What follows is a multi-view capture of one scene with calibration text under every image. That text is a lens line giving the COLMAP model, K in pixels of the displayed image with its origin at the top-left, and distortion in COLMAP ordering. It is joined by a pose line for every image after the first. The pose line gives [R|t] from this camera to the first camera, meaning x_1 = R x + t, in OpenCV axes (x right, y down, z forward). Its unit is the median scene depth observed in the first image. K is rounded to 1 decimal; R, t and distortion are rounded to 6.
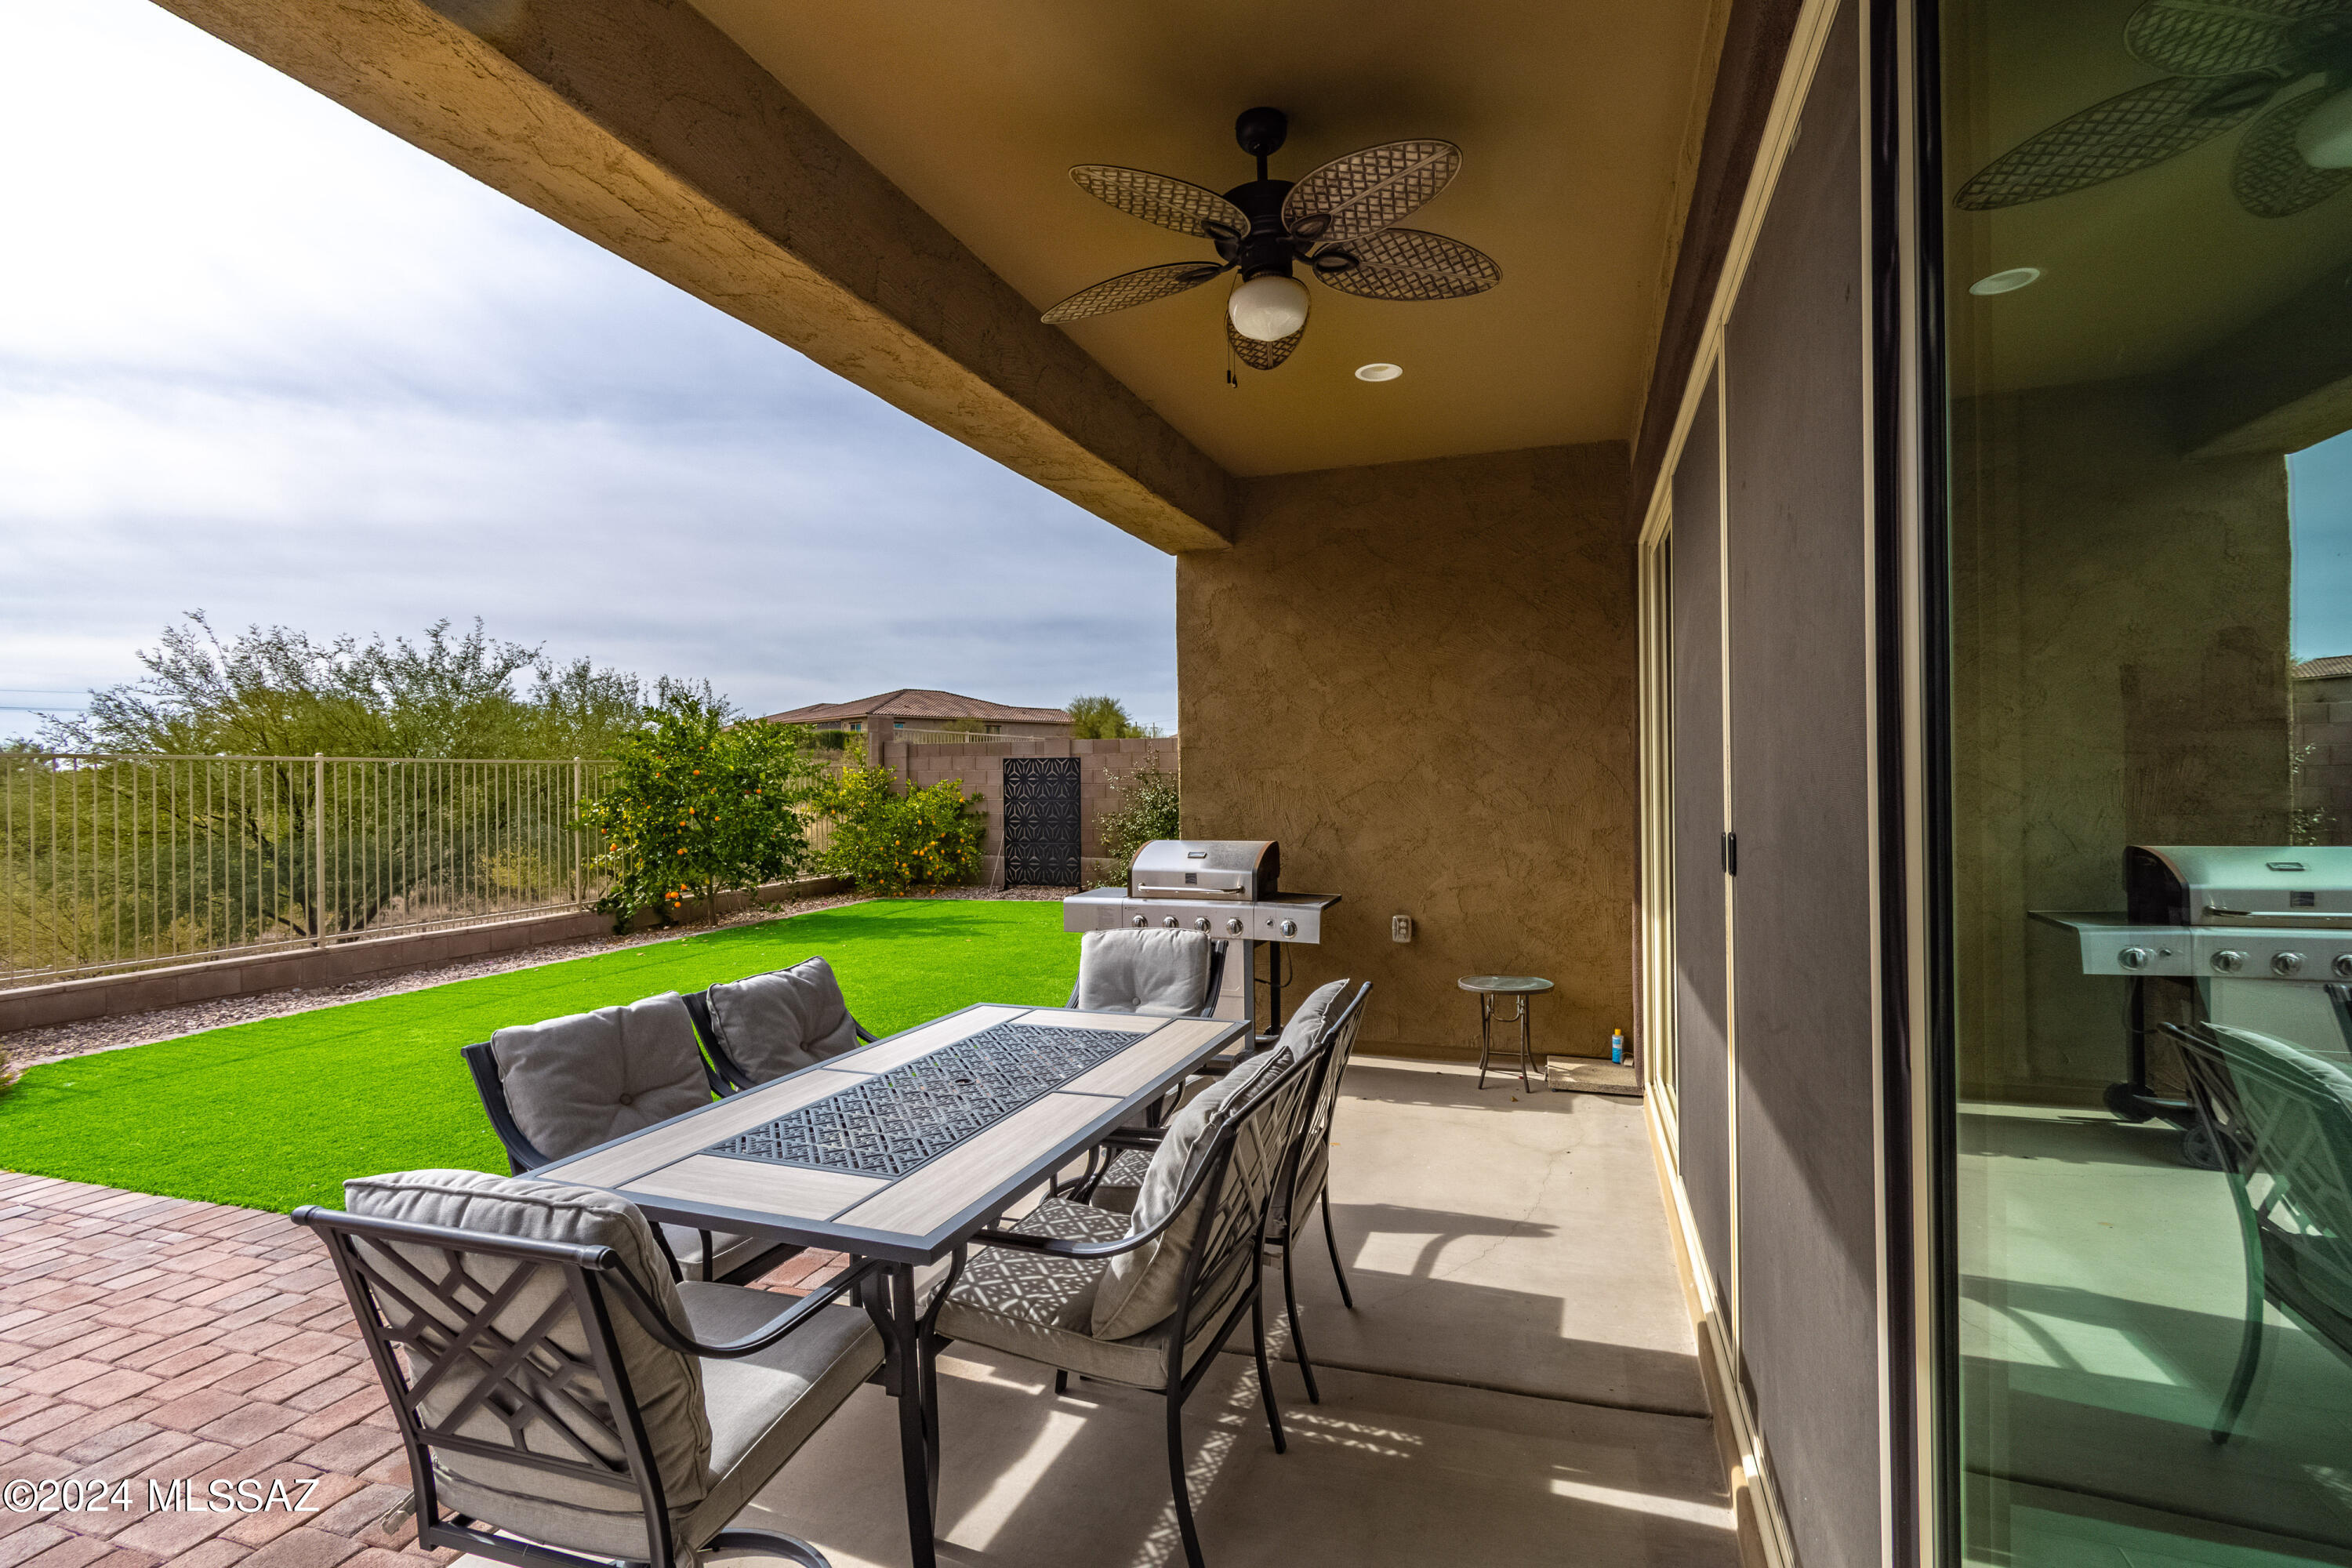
lens RADIAL K [[1052.1, 0, 1204.2], [0, 1052.1, 763.8], [0, 0, 1]] dist [-0.001982, 0.000687]
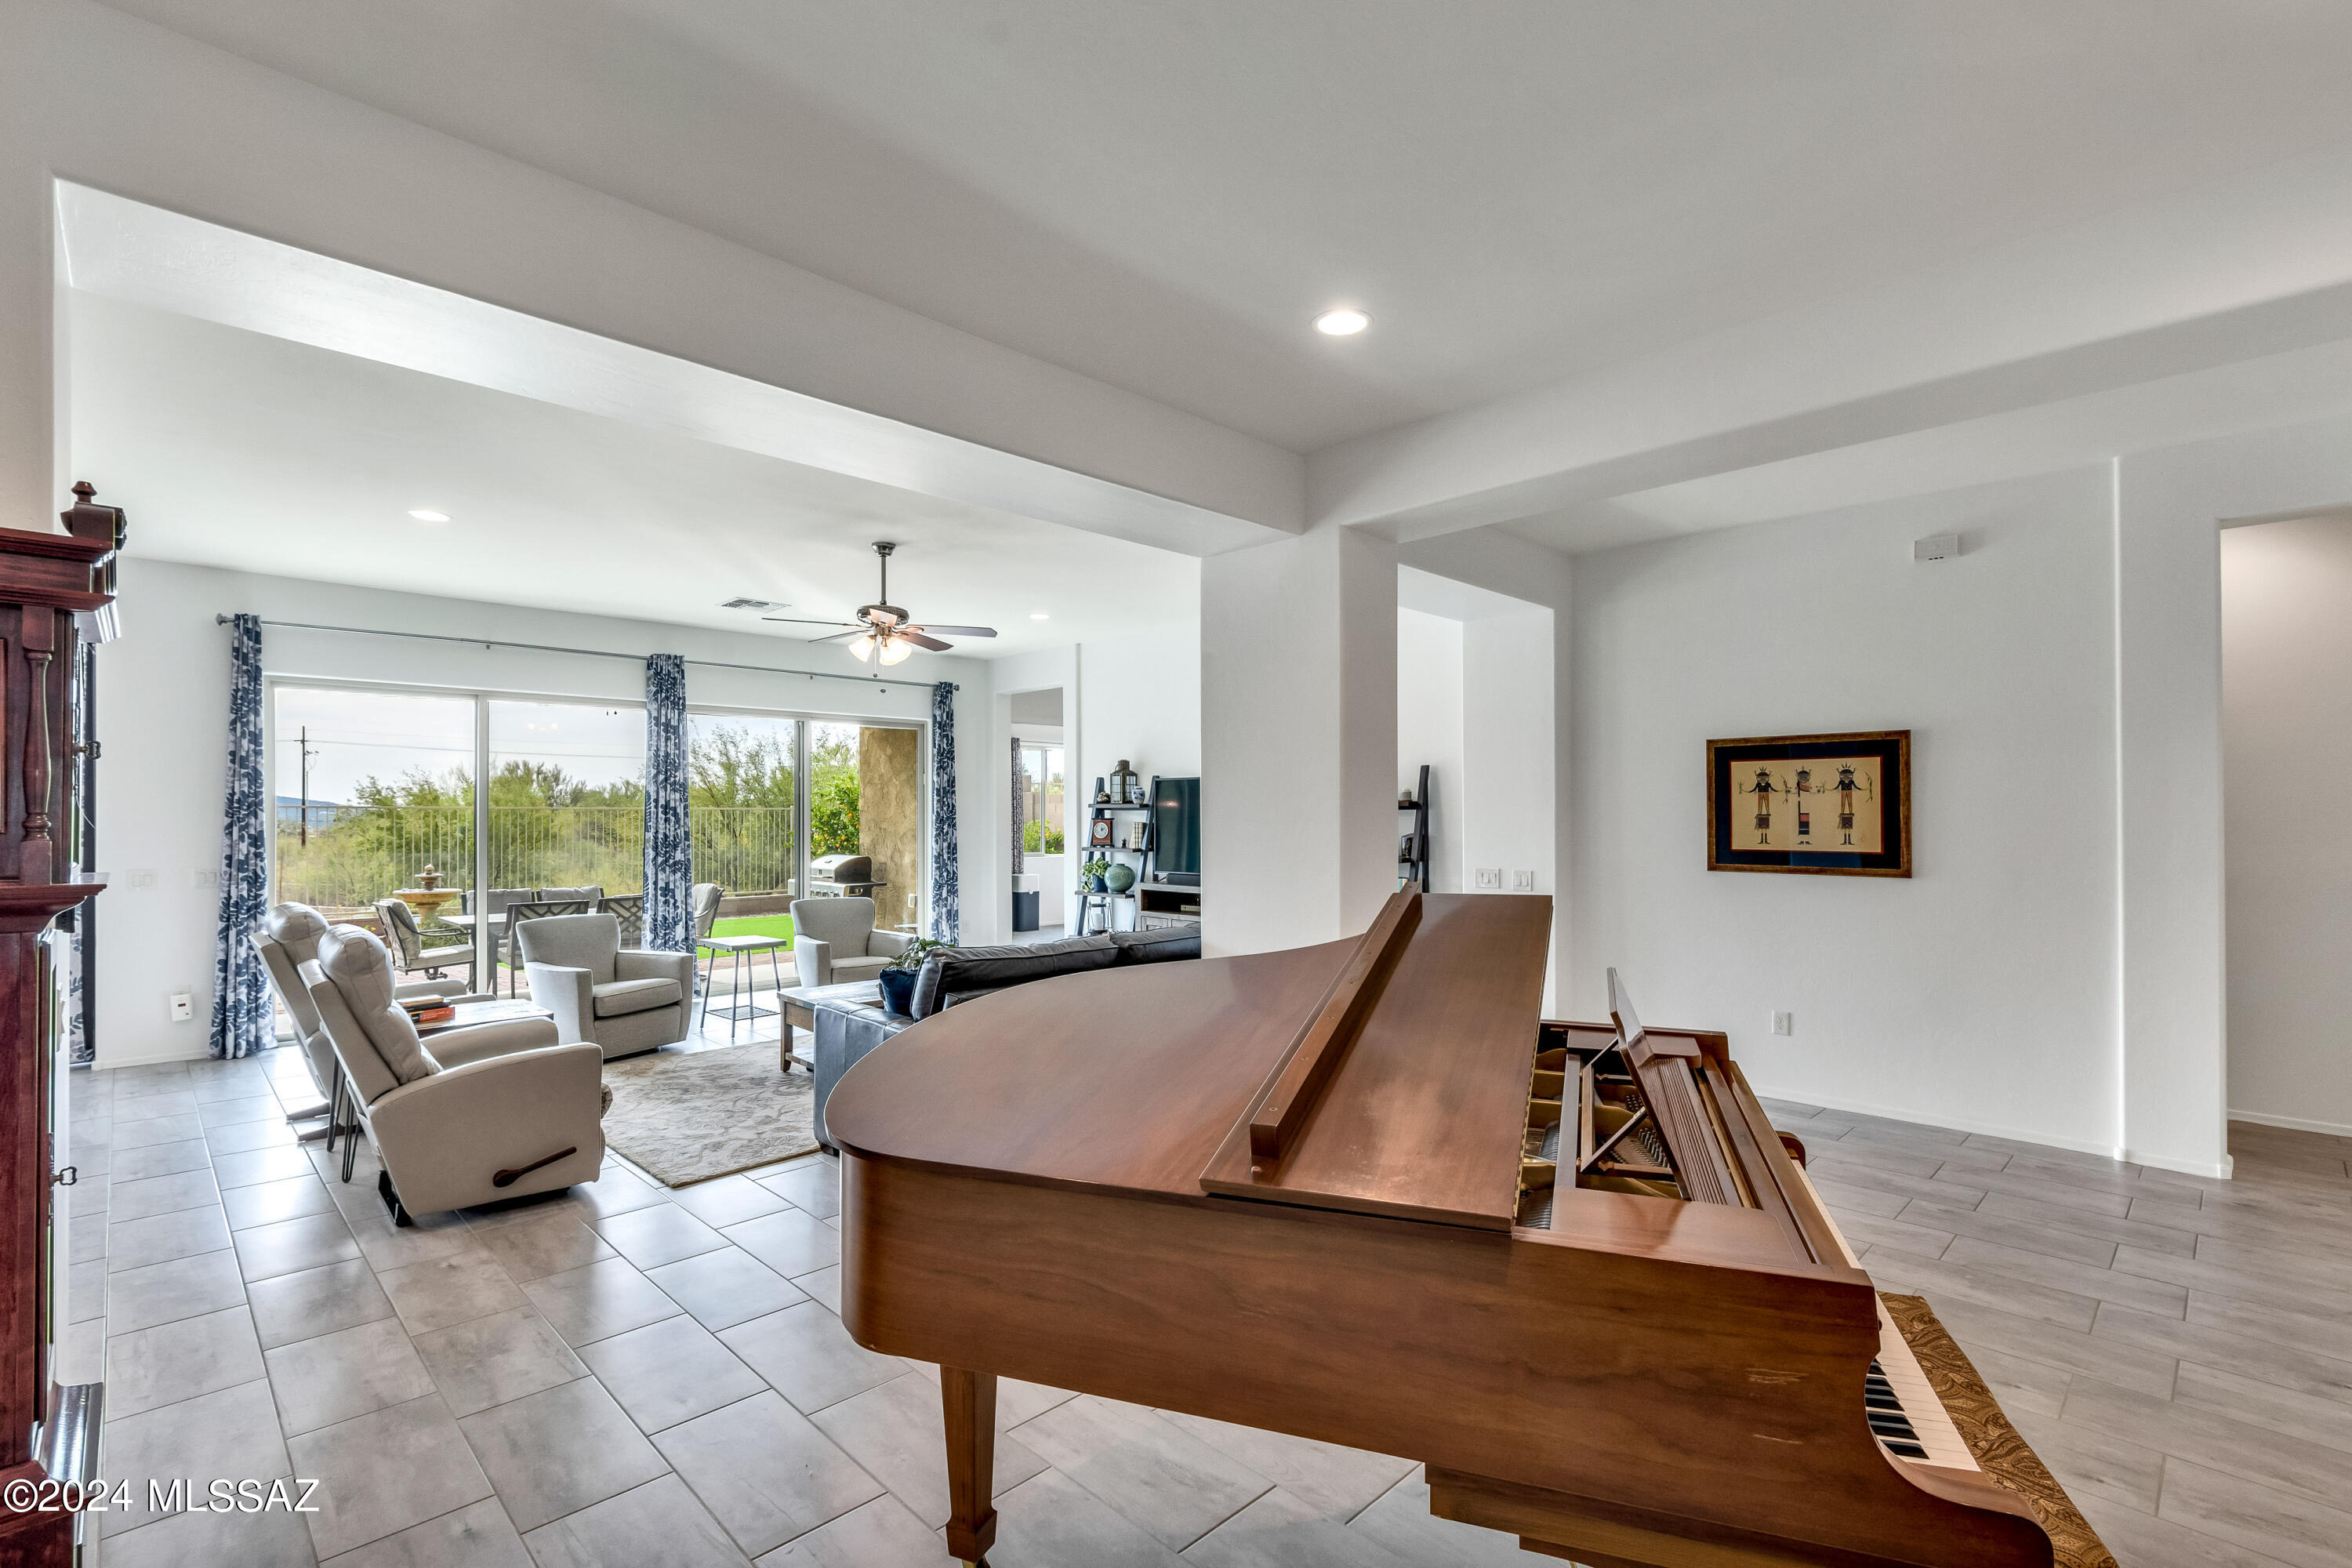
lens RADIAL K [[1085.8, 0, 1205.5], [0, 1085.8, 806.7], [0, 0, 1]] dist [0.009062, -0.004628]
pose [[0.901113, 0.006414, -0.433537, 1.537386], [-0.005137, 0.999978, 0.004118, -0.036813], [0.433554, -0.001484, 0.901126, -0.618169]]
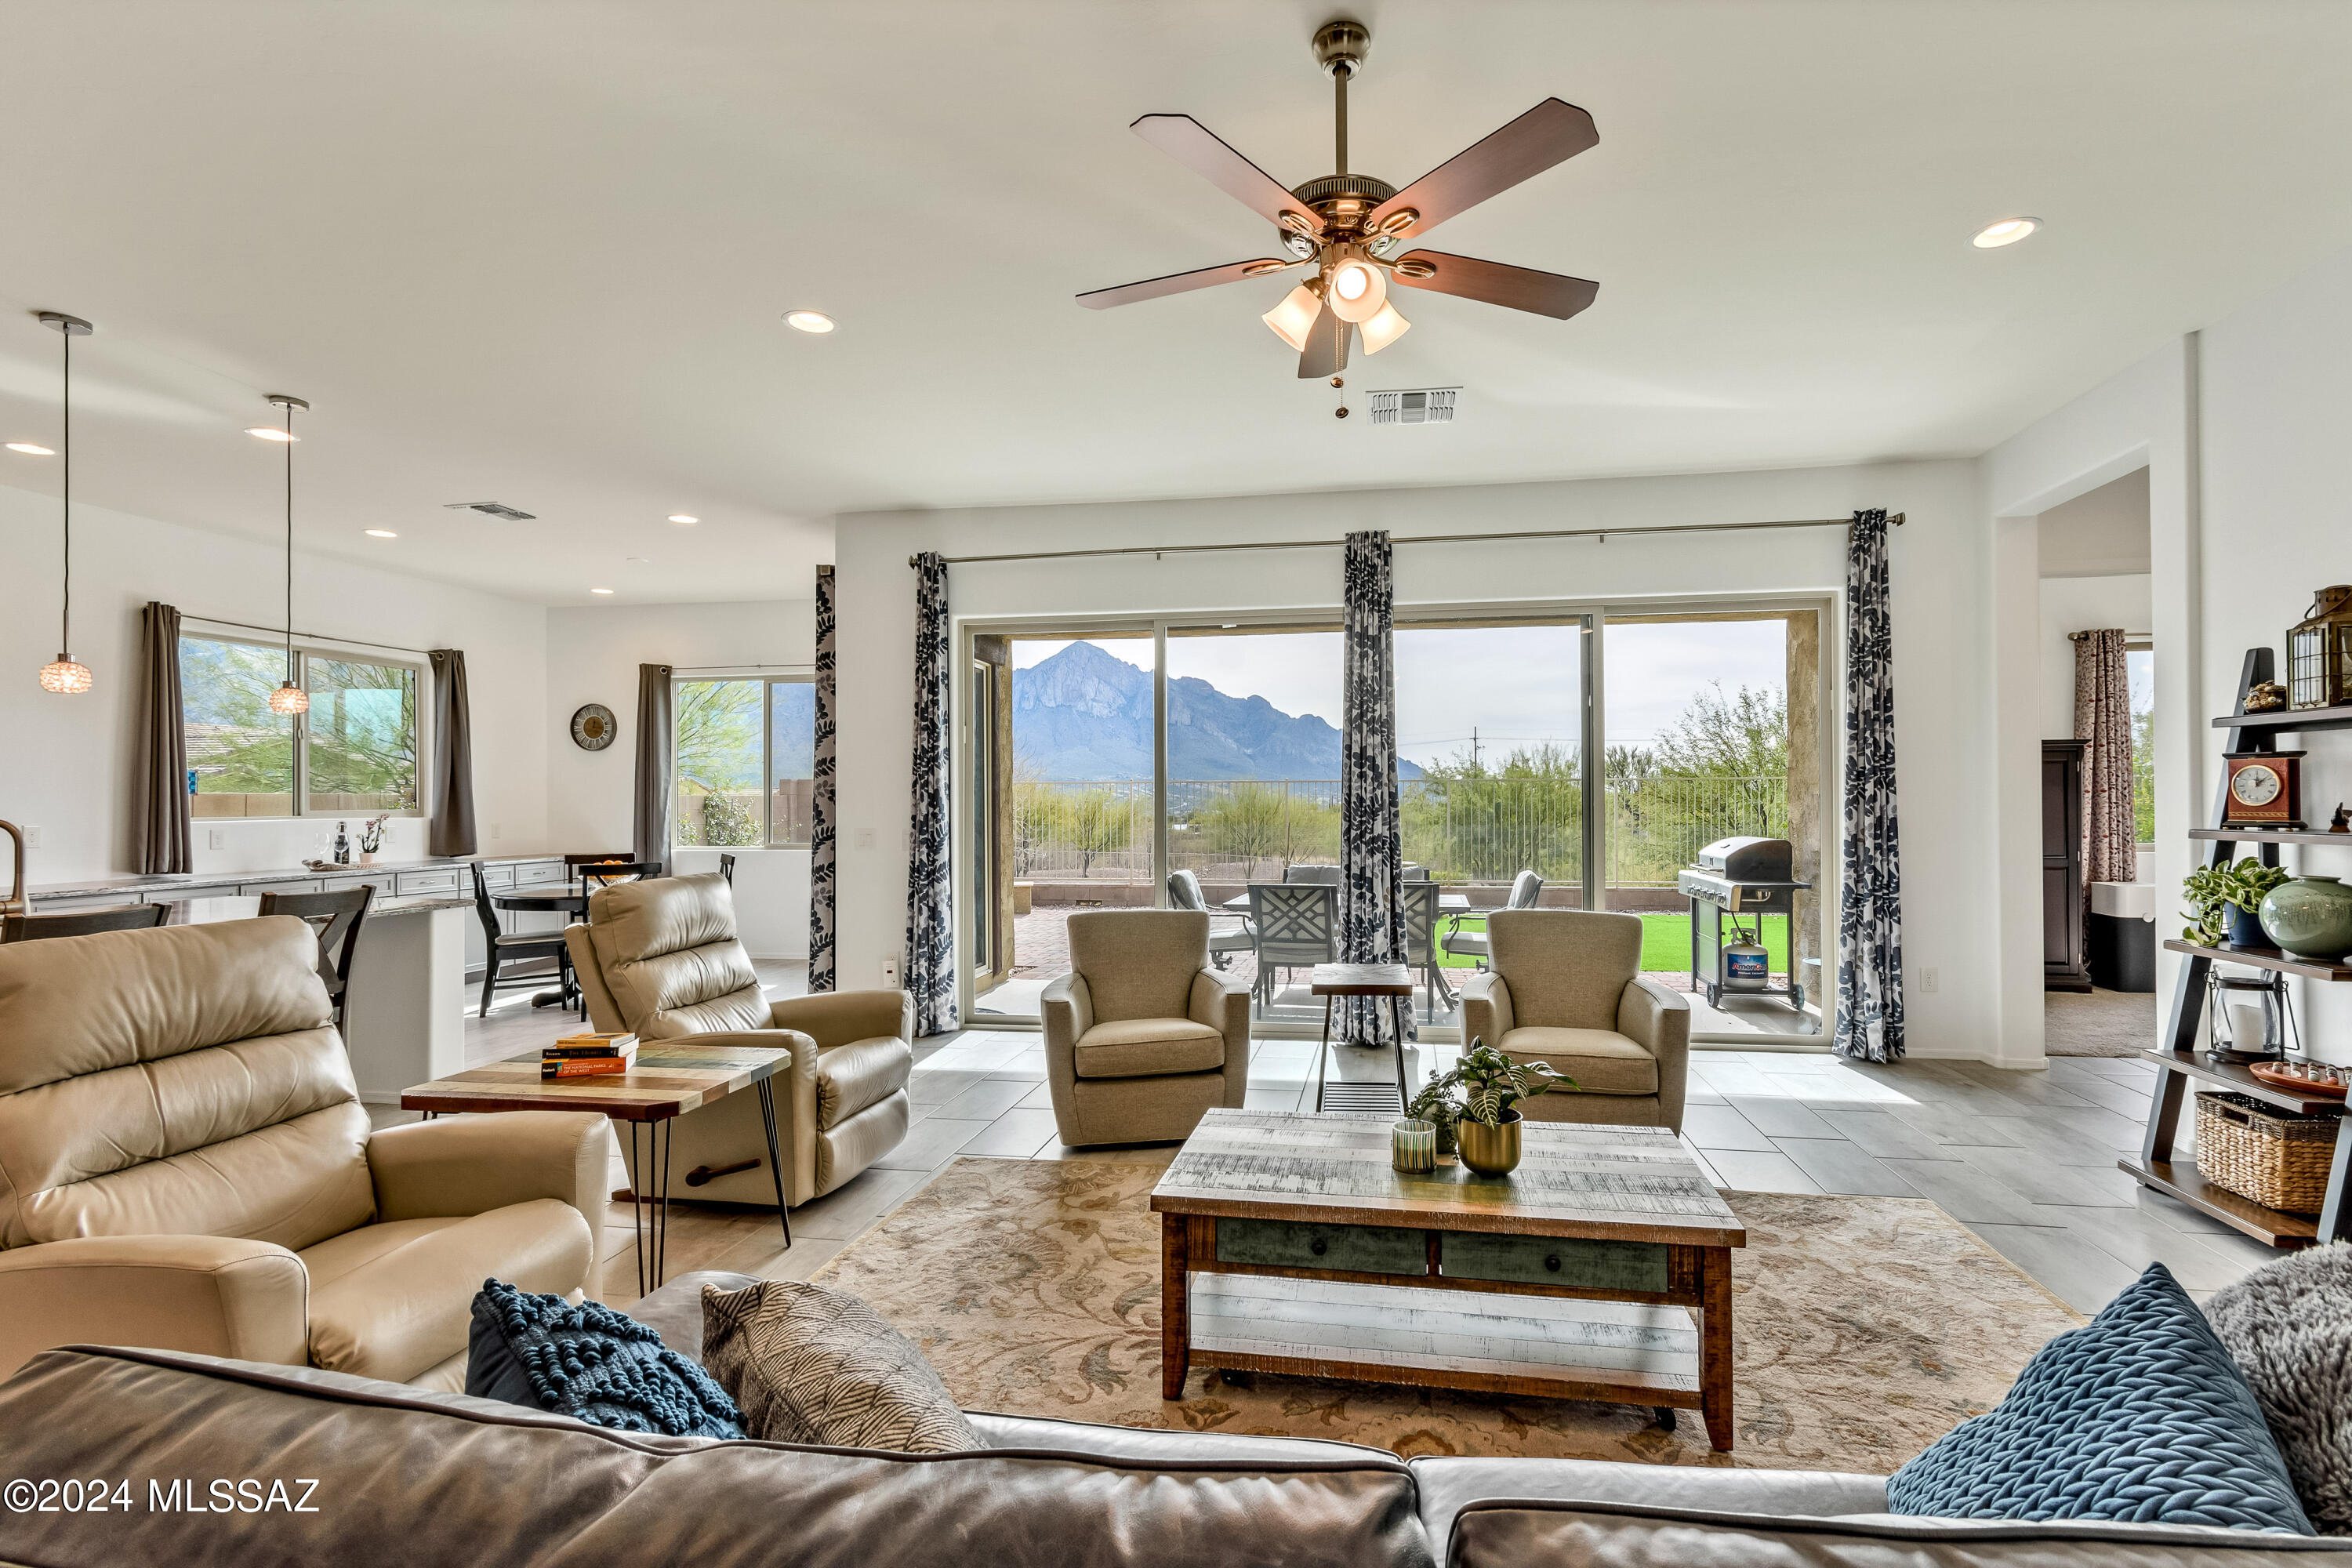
lens RADIAL K [[1085.8, 0, 1193.0], [0, 1085.8, 794.9], [0, 0, 1]] dist [0.009062, -0.004628]
pose [[0.176345, 0.005421, -0.984314, 1.200608], [0.010526, 0.999917, 0.007393, -0.000216], [0.984272, -0.011665, 0.176273, 0.059024]]
